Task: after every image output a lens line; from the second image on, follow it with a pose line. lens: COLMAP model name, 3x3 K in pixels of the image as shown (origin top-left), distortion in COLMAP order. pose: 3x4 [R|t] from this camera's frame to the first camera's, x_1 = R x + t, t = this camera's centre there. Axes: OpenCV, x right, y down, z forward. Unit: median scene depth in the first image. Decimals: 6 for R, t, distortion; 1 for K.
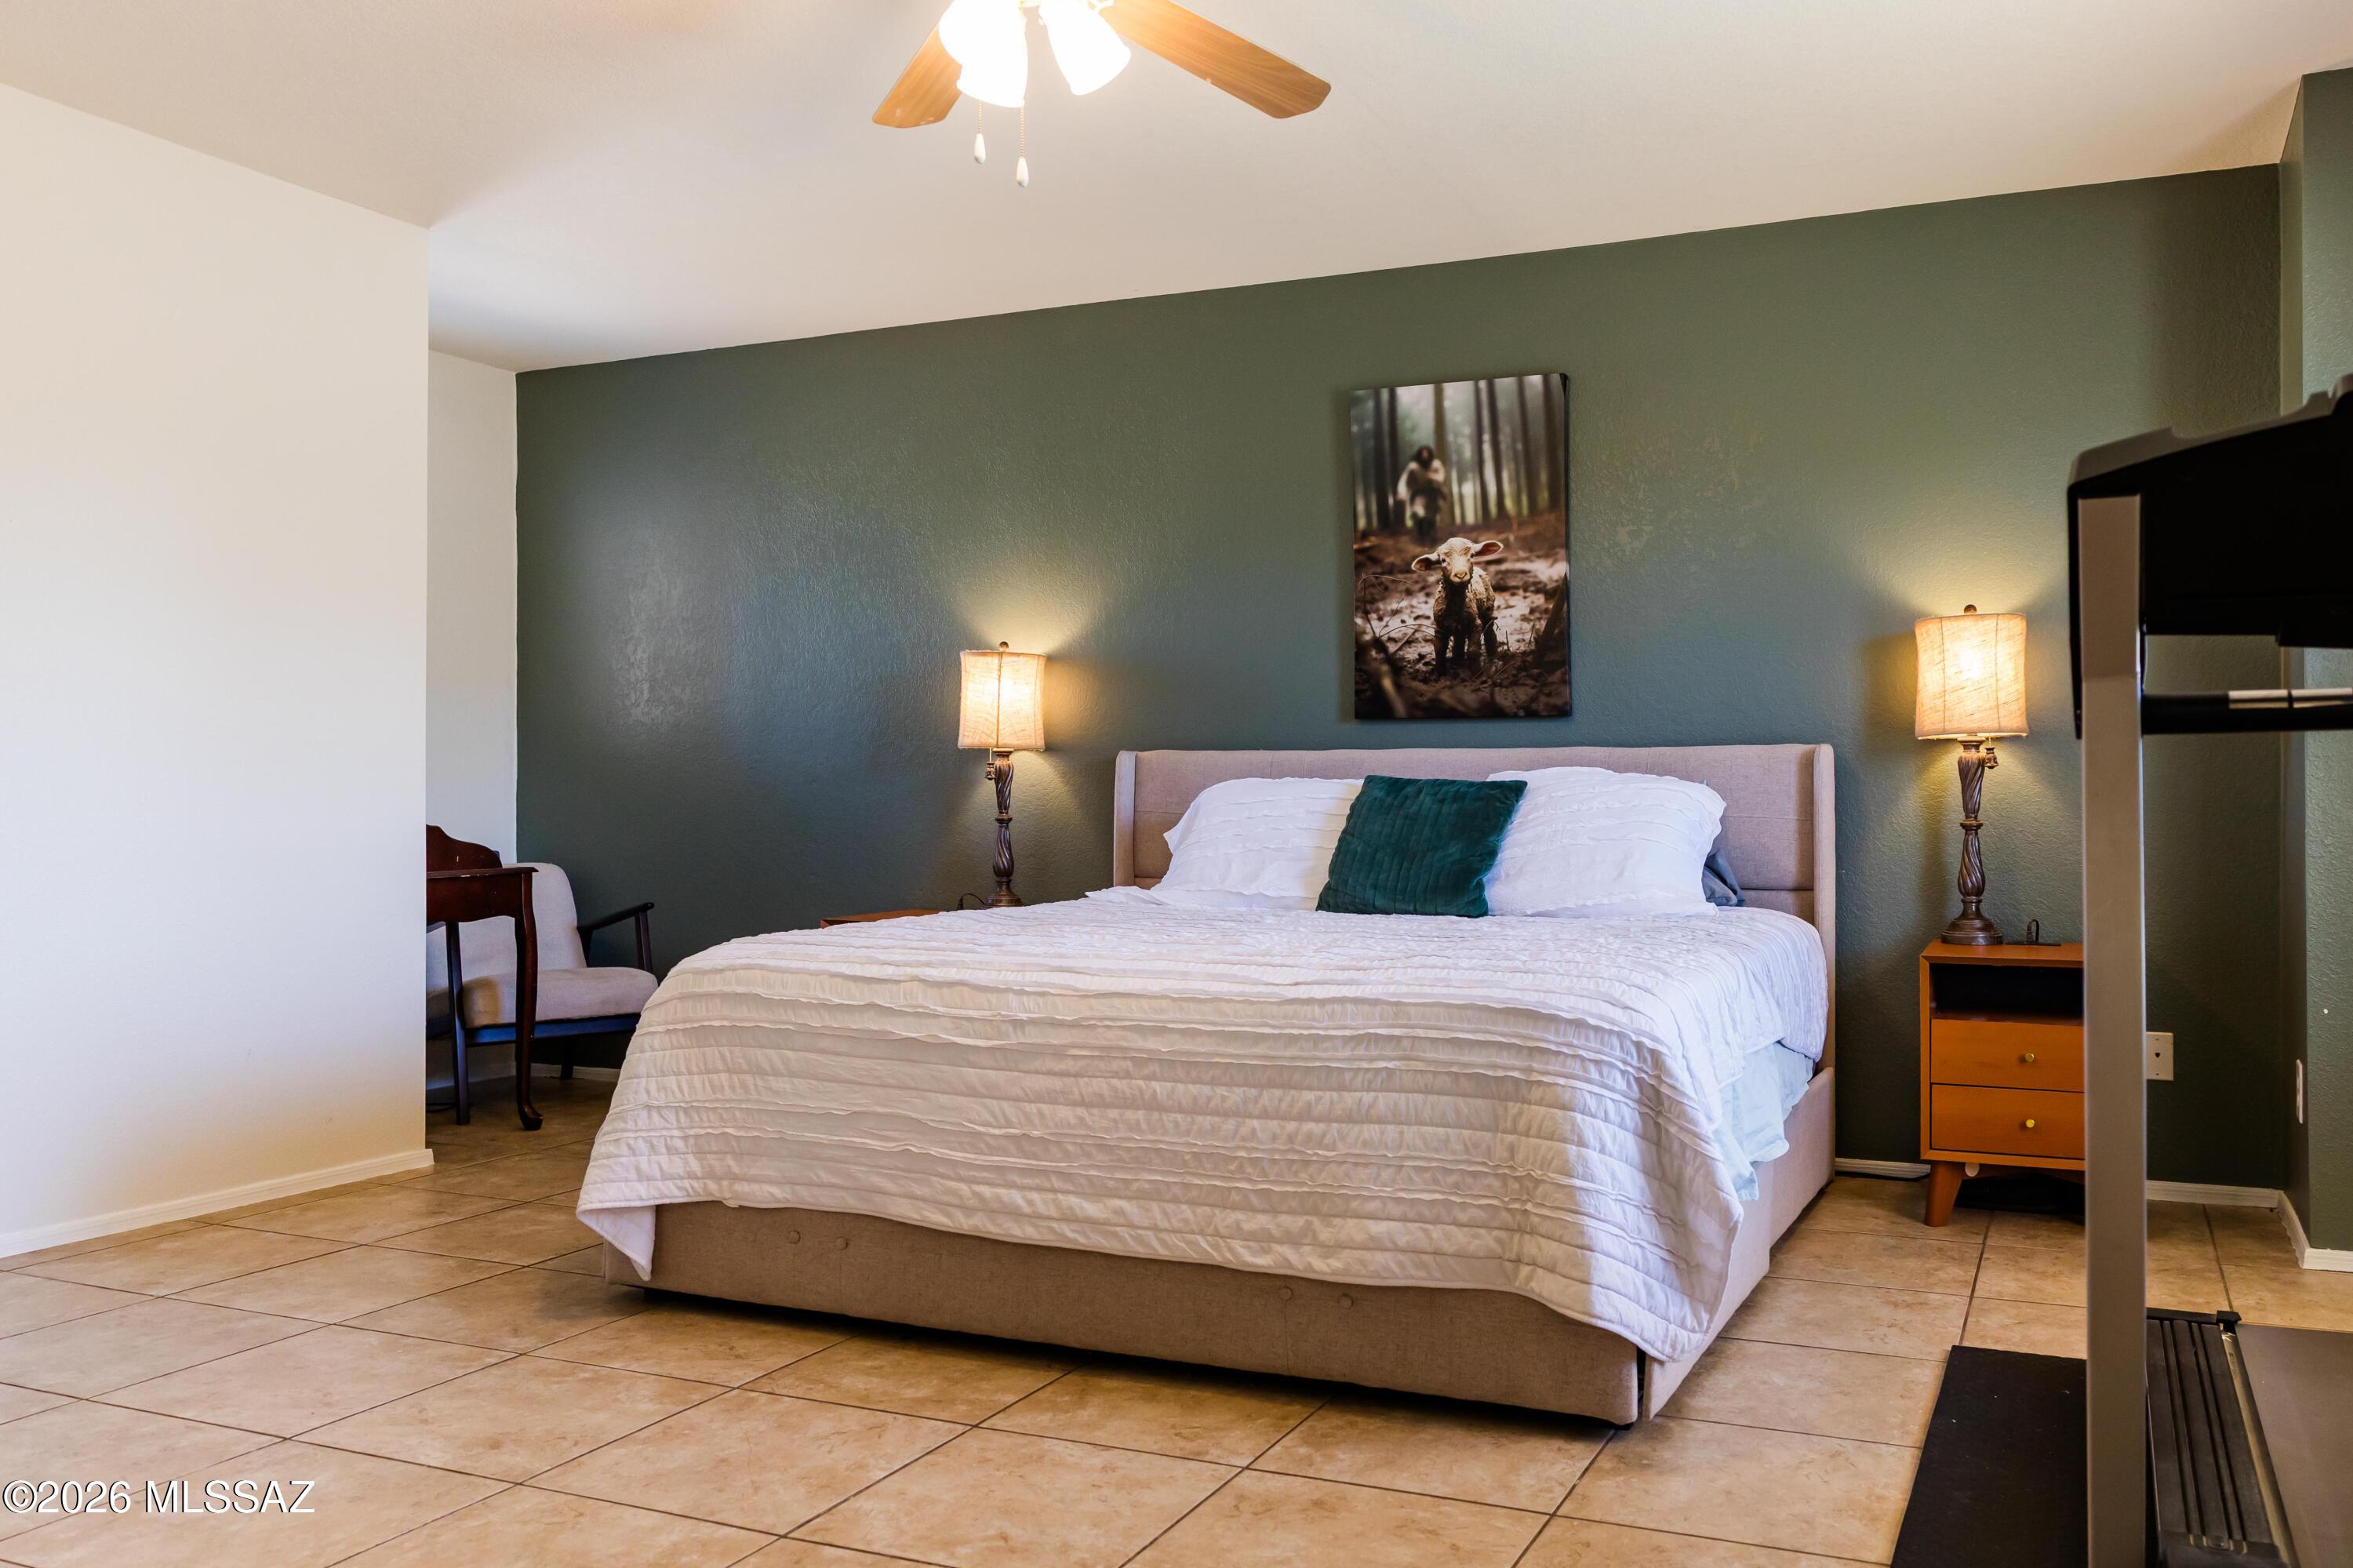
lens RADIAL K [[1862.9, 0, 1311.5], [0, 1862.9, 790.3], [0, 0, 1]] dist [0.000359, 0.001891]
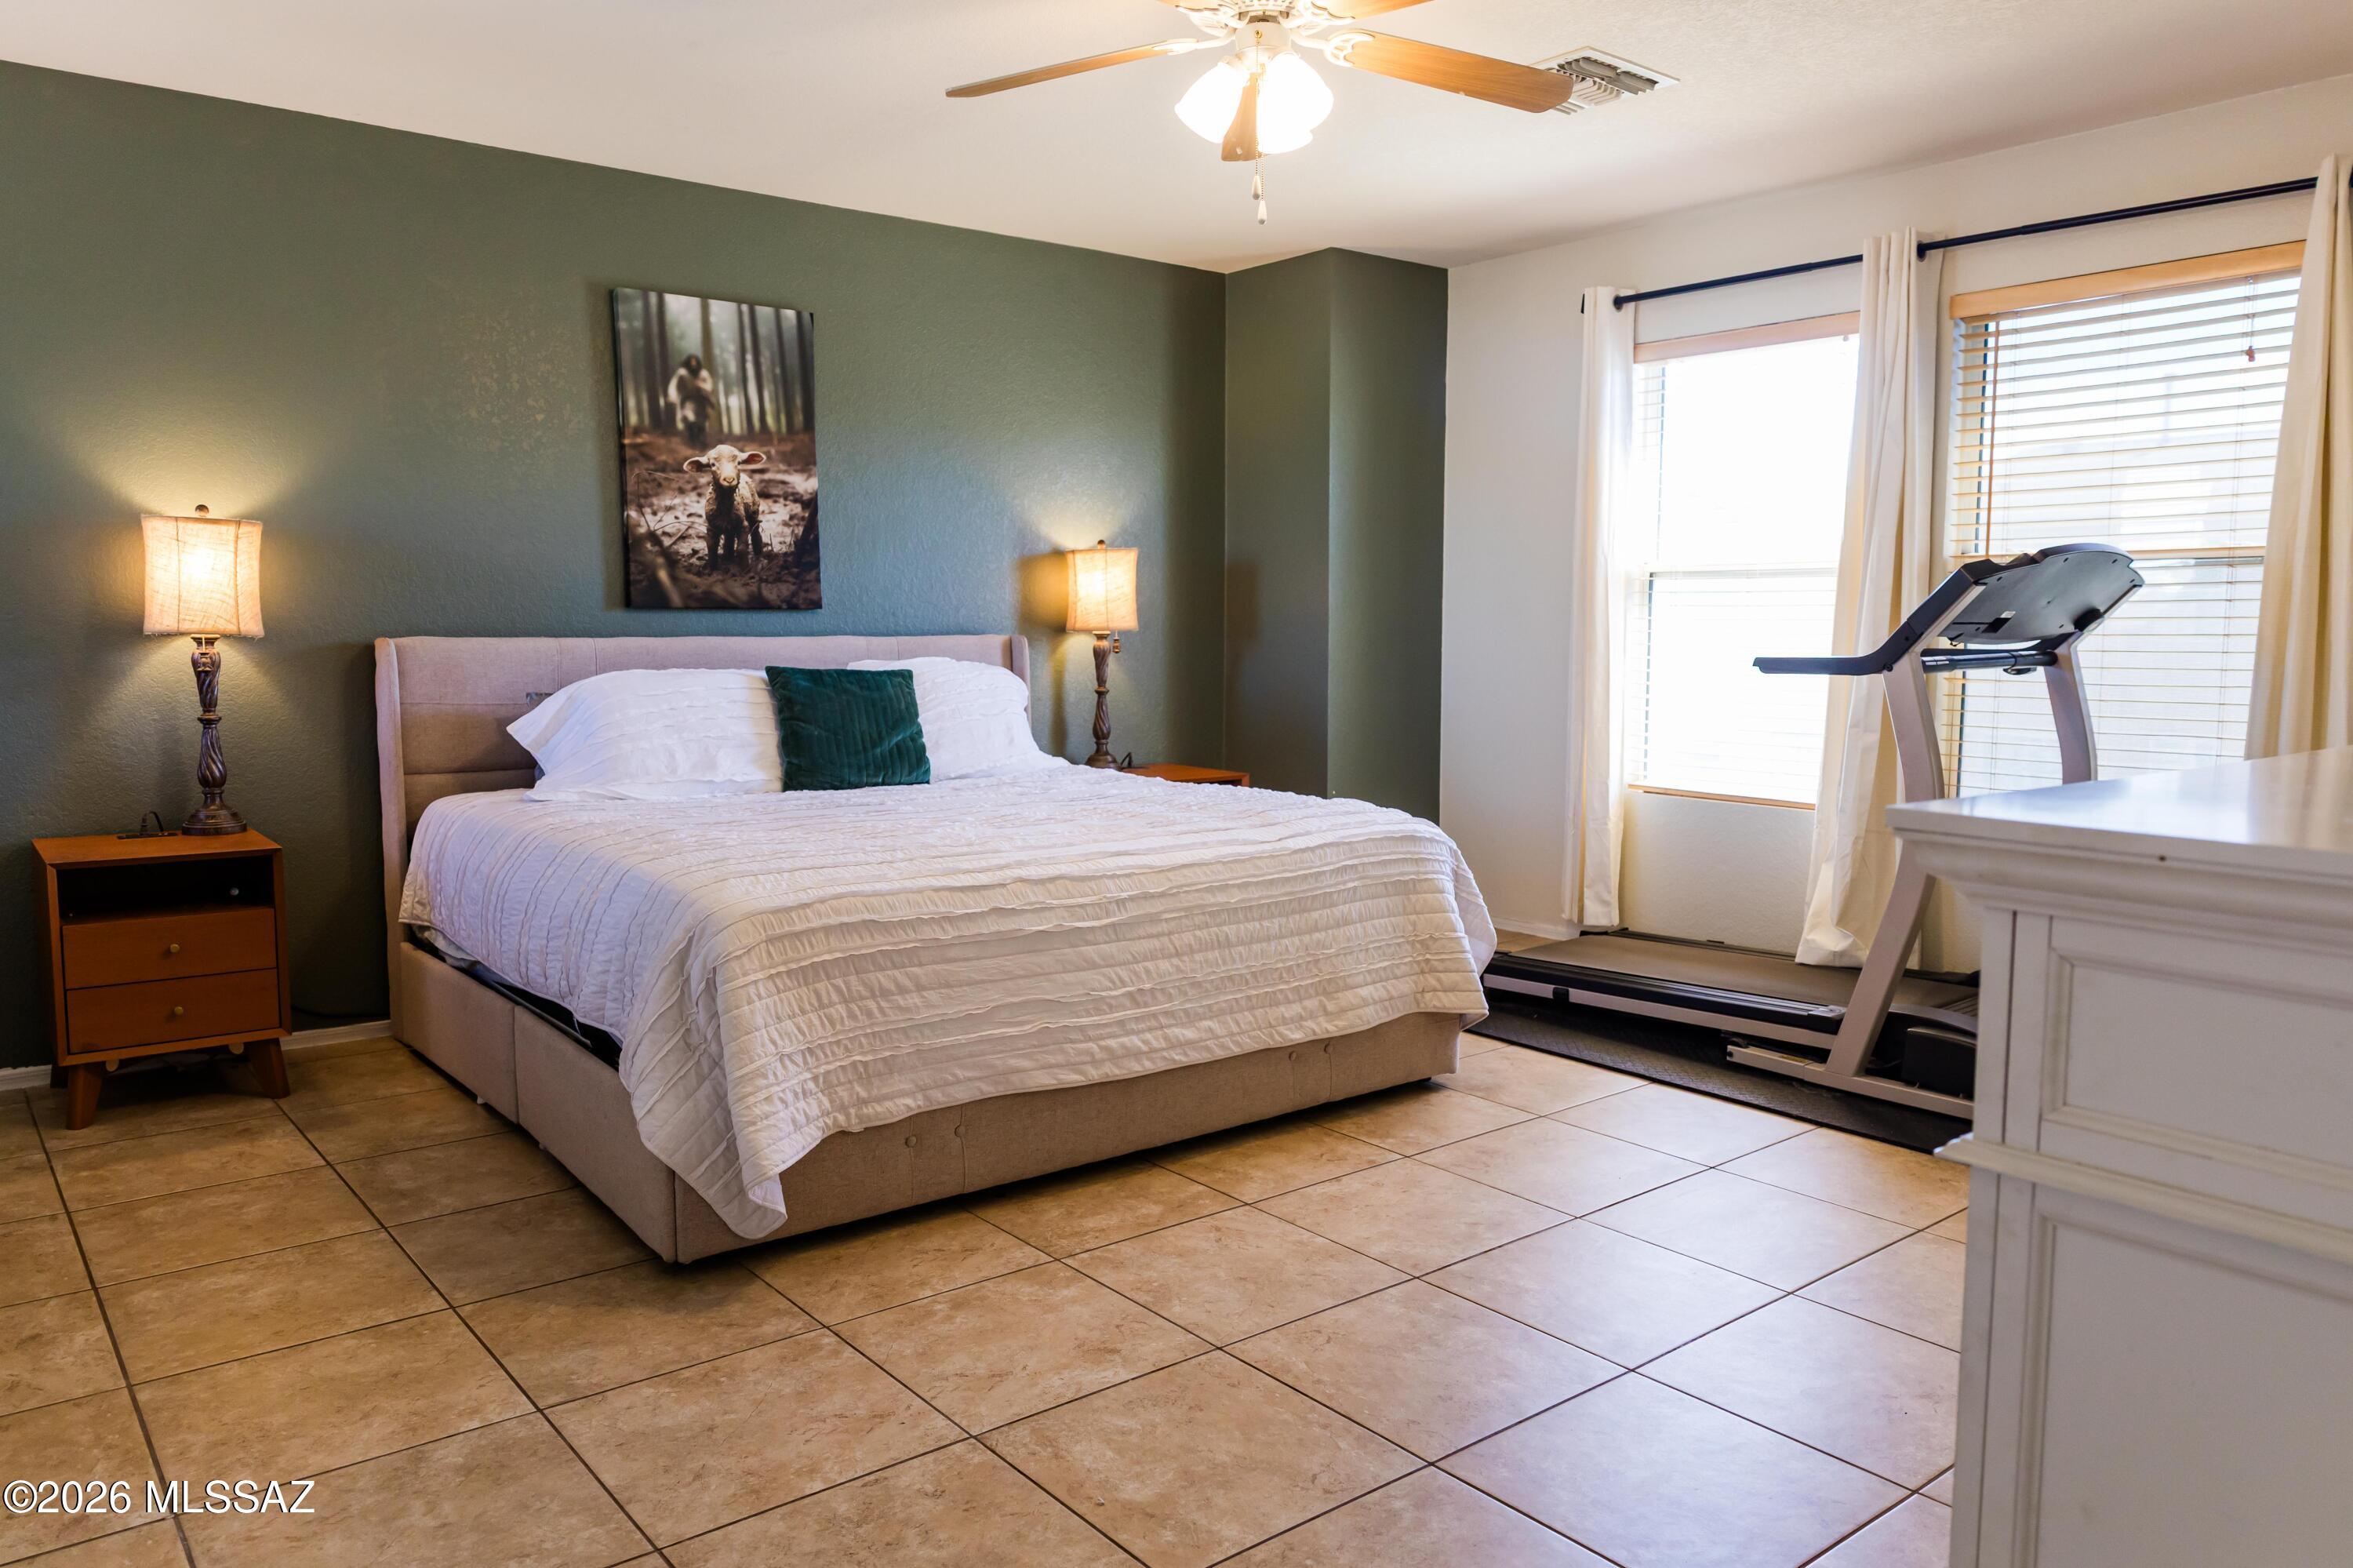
lens RADIAL K [[1633.2, 0, 1175.9], [0, 1633.2, 784.1], [0, 0, 1]] dist [-0.004026, 0.002028]
pose [[0.474303, -0.089653, 0.875785, -0.996261], [-0.005947, 0.994452, 0.105022, -0.058230], [-0.880342, -0.055021, 0.471138, 0.445481]]
